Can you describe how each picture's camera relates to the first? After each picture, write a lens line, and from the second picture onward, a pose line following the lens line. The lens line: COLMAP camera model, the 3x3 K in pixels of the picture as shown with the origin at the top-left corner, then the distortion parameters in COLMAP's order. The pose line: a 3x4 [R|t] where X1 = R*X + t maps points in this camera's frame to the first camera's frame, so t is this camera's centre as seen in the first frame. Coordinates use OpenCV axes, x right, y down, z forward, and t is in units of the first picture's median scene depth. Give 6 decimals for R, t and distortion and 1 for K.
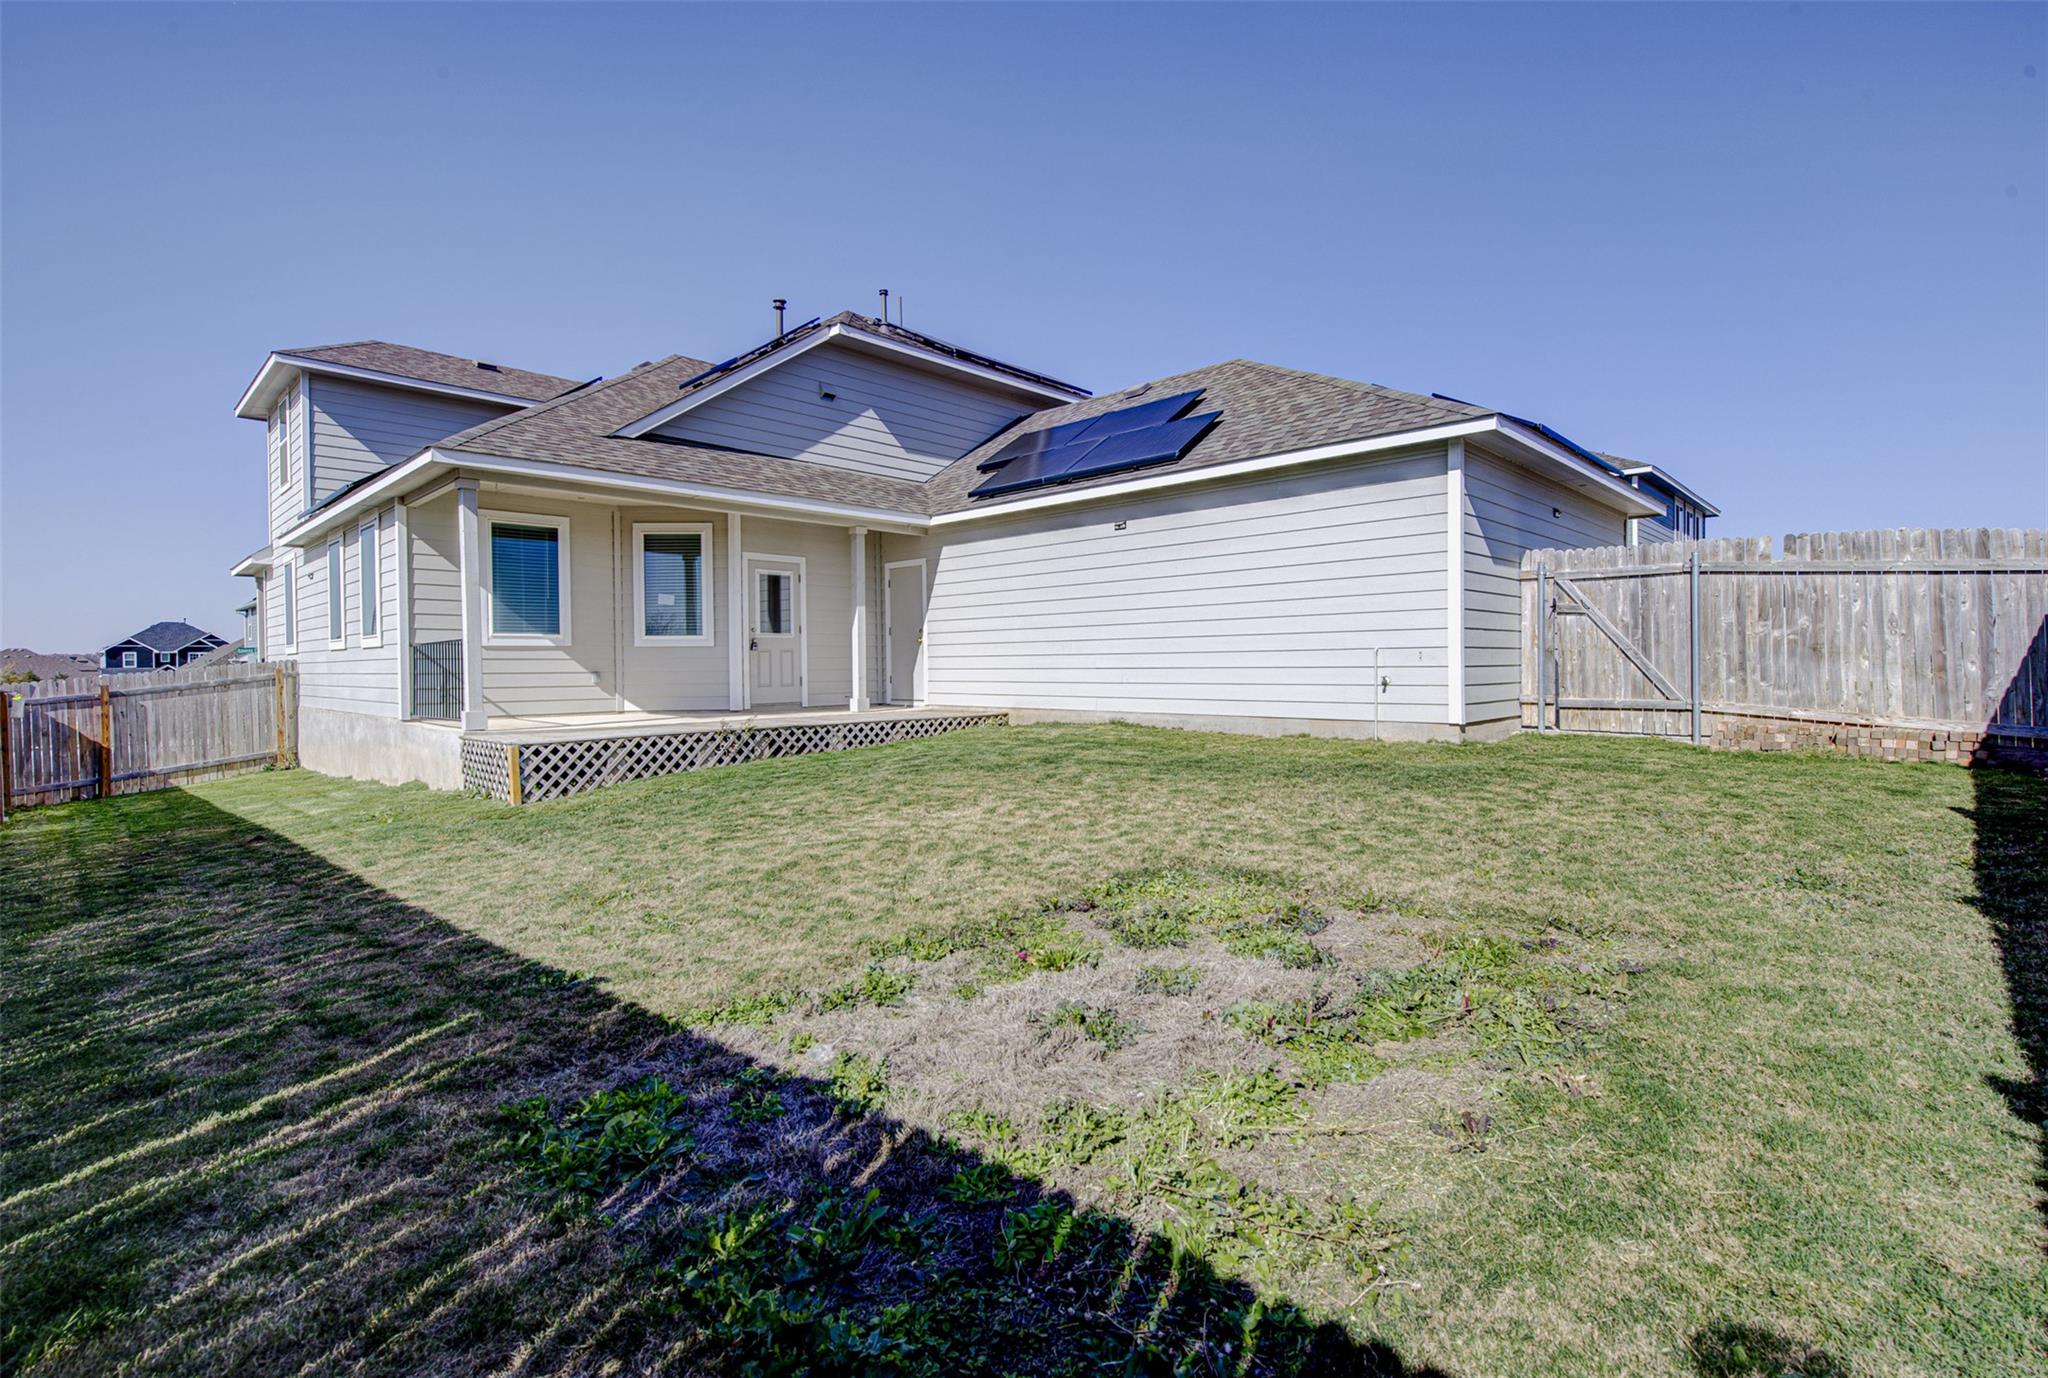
lens RADIAL K [[956.2, 0, 1030.2], [0, 956.2, 682.2], [0, 0, 1]] dist [0.000152, -0.000014]
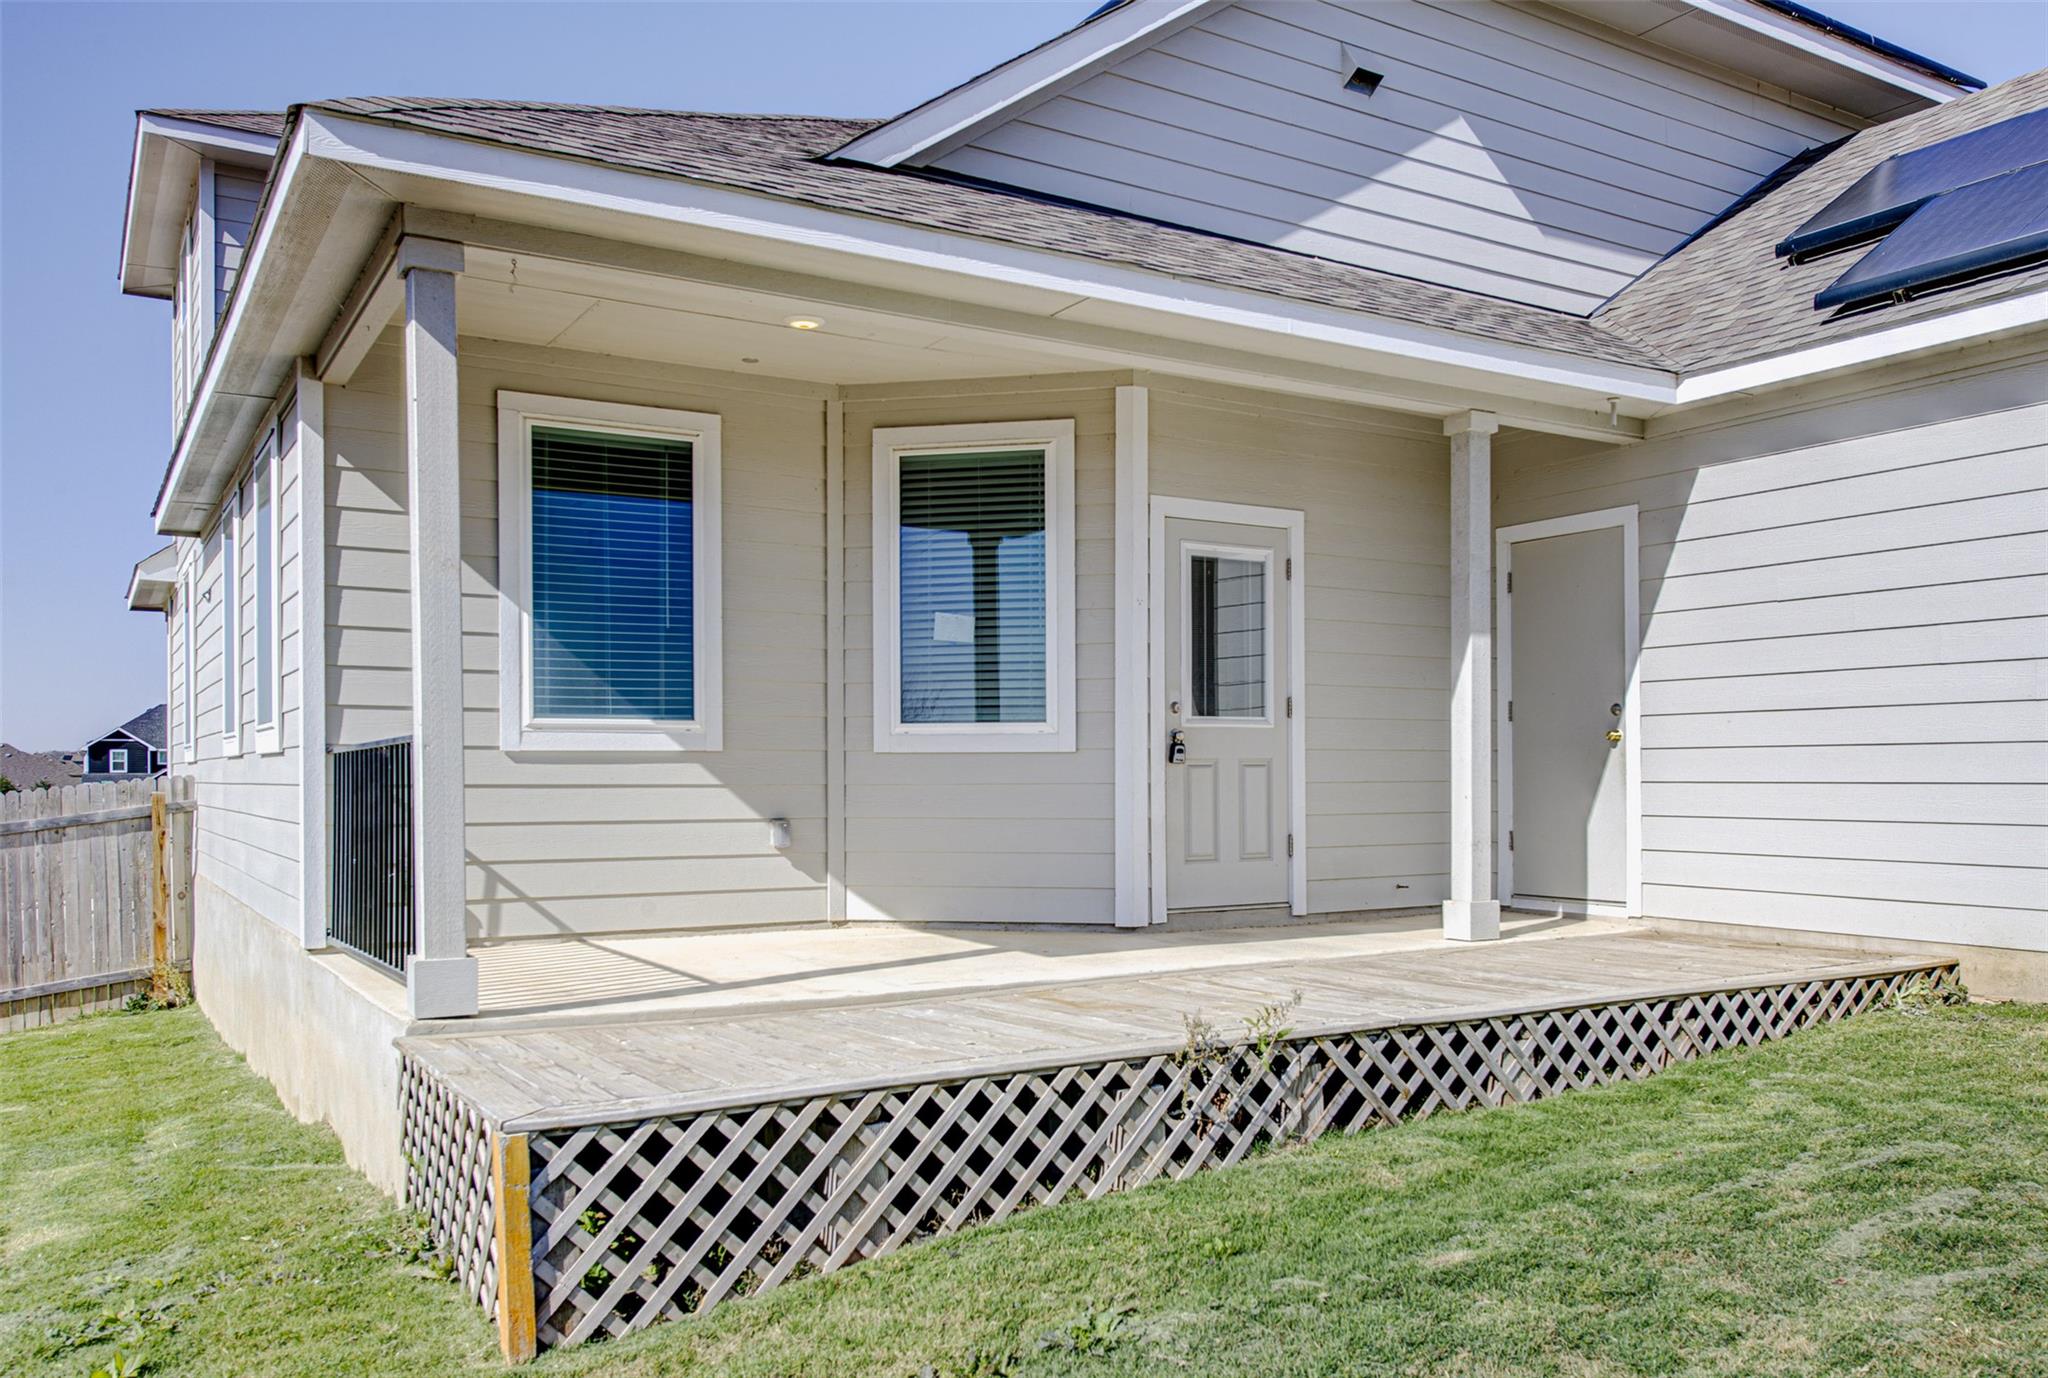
lens RADIAL K [[1598.0, 0, 1026.2], [0, 1598.0, 793.5], [0, 0, 1]] dist [-0.005044, 0.001046]
pose [[0.965511, 0.009555, -0.260187, -0.207384], [-0.010606, 0.999940, -0.002637, -0.021590], [0.260147, 0.005306, 0.965555, 0.439335]]
